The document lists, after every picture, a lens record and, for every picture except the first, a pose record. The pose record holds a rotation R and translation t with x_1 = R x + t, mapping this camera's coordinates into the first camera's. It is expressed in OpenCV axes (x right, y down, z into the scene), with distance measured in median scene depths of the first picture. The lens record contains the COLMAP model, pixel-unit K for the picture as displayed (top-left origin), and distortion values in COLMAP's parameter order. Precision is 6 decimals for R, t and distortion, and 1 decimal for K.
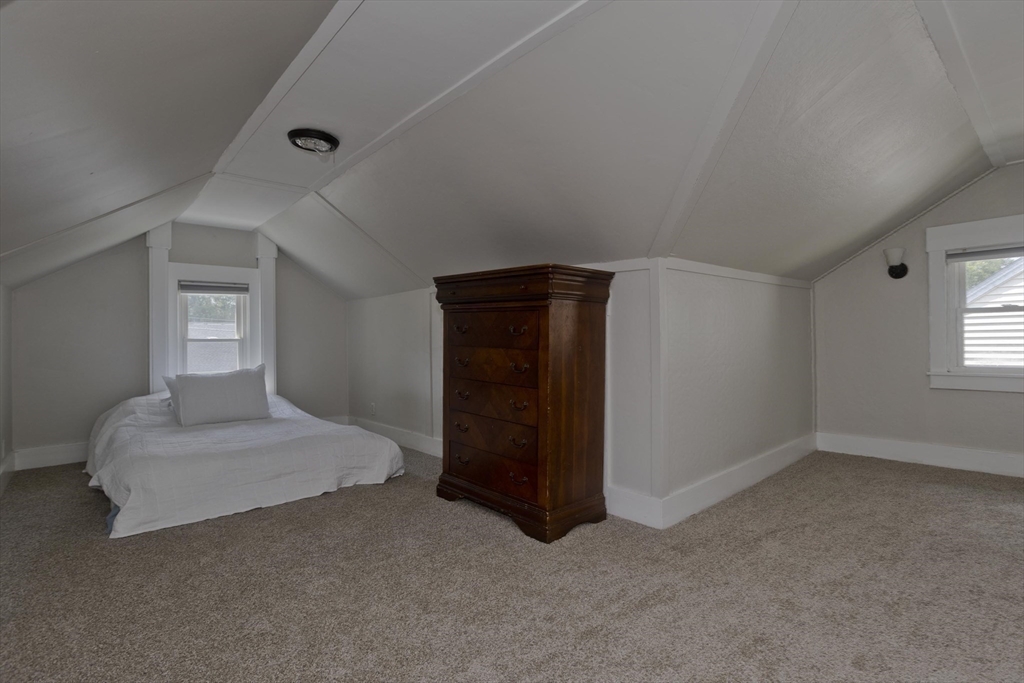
lens RADIAL K [[492.1, 0, 512.6], [0, 492.1, 338.6], [0, 0, 1]] dist [-0.056937, 0.030144]
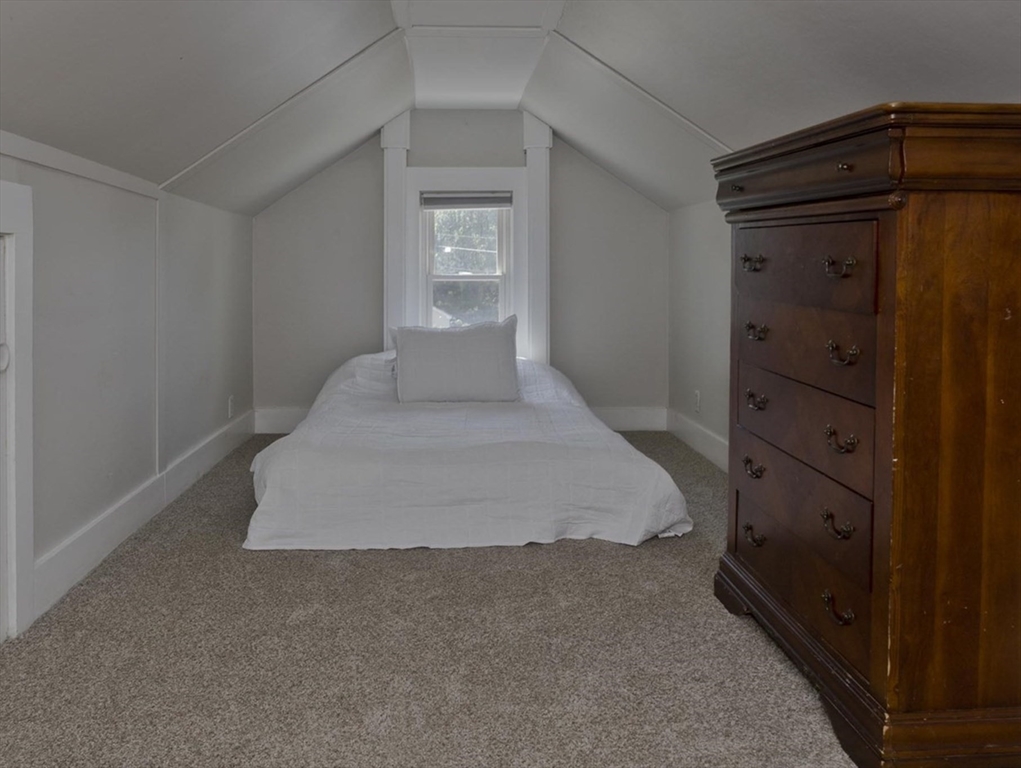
lens RADIAL K [[799.9, 0, 510.3], [0, 799.9, 275.4], [0, 0, 1]] dist [-0.082517, 0.065047]
pose [[0.778655, 0.008039, -0.627400, 0.178440], [-0.003485, 0.999958, 0.008488, -0.012011], [0.627442, -0.004423, 0.778651, 0.227521]]
